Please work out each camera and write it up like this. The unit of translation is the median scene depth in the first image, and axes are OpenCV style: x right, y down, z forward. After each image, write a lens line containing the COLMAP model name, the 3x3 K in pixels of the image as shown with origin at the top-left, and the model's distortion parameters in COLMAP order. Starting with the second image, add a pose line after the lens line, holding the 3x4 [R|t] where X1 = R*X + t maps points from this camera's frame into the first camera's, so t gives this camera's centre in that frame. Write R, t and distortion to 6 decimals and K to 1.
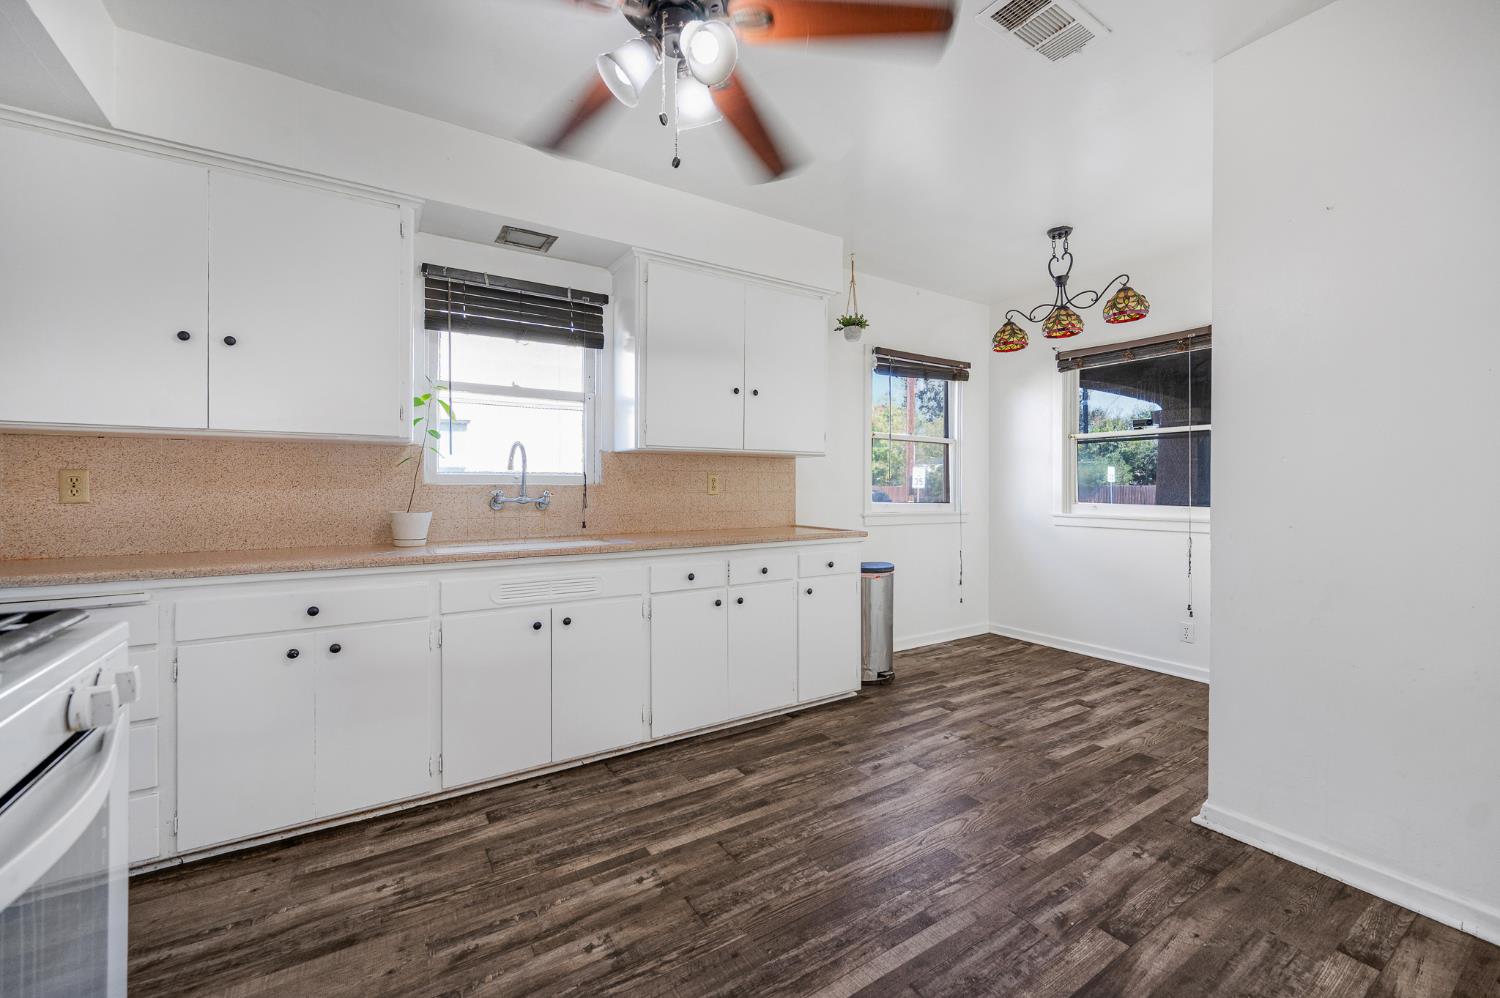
lens RADIAL K [[606.7, 0, 755.1], [0, 606.7, 481.1], [0, 0, 1]] dist [-0.000312, -0.000006]
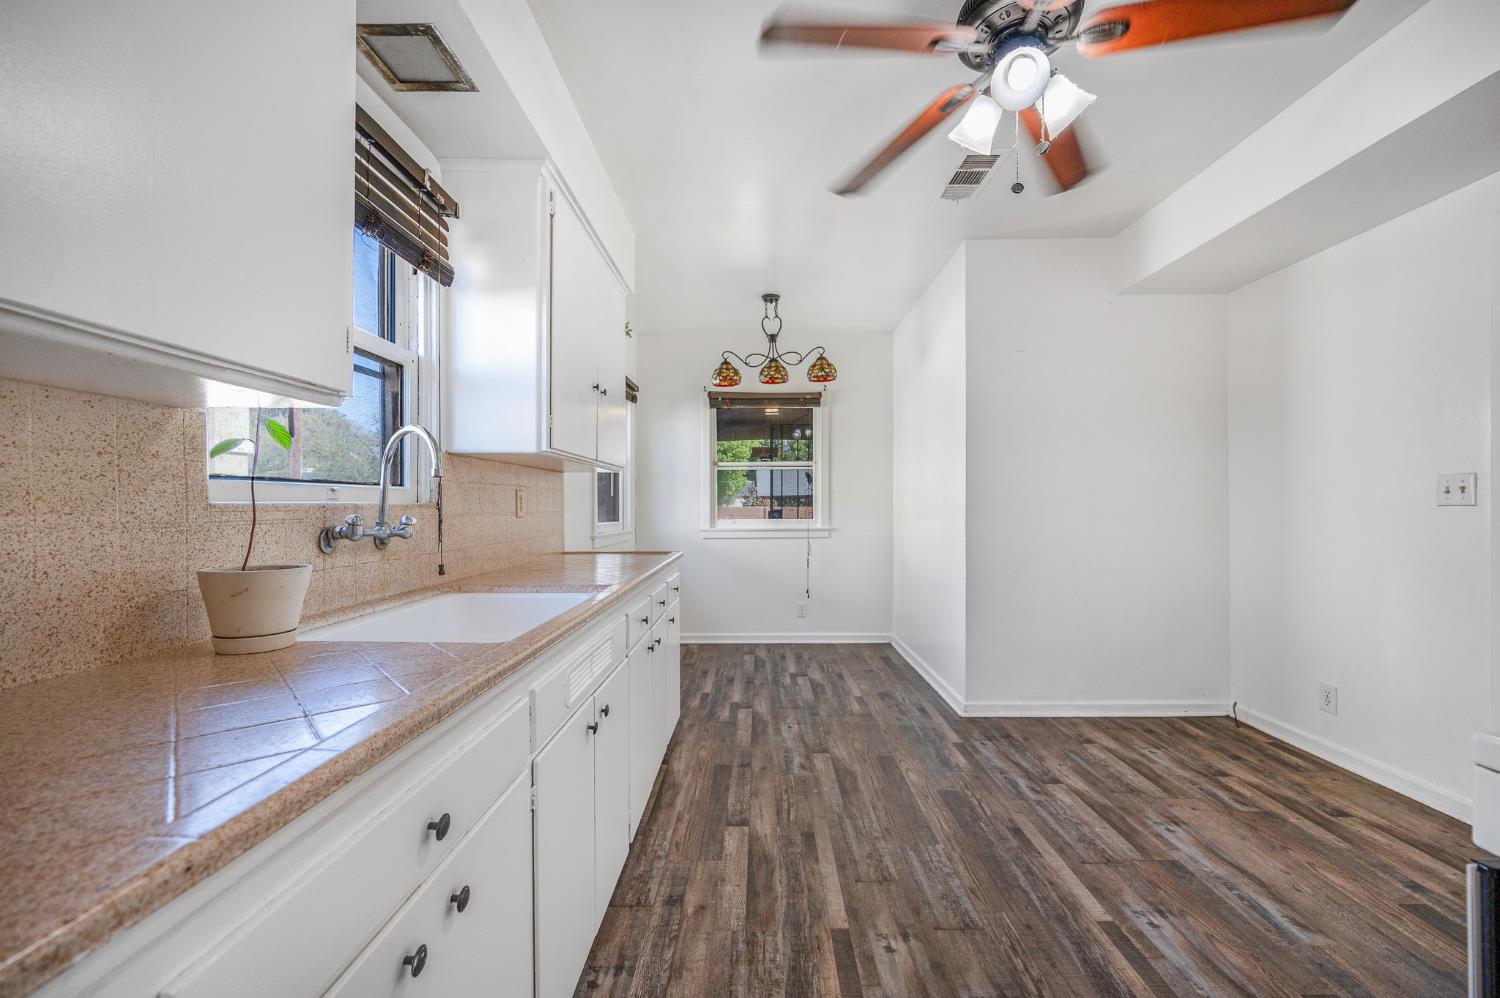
lens RADIAL K [[606.8, 0, 750.0], [0, 606.8, 499.0], [0, 0, 1]] dist [0.000684, 0.000058]
pose [[0.553119, 0.005306, 0.833085, -0.696501], [-0.003022, 0.999986, -0.004362, 0.003333], [-0.833097, -0.000105, 0.553127, 0.453796]]
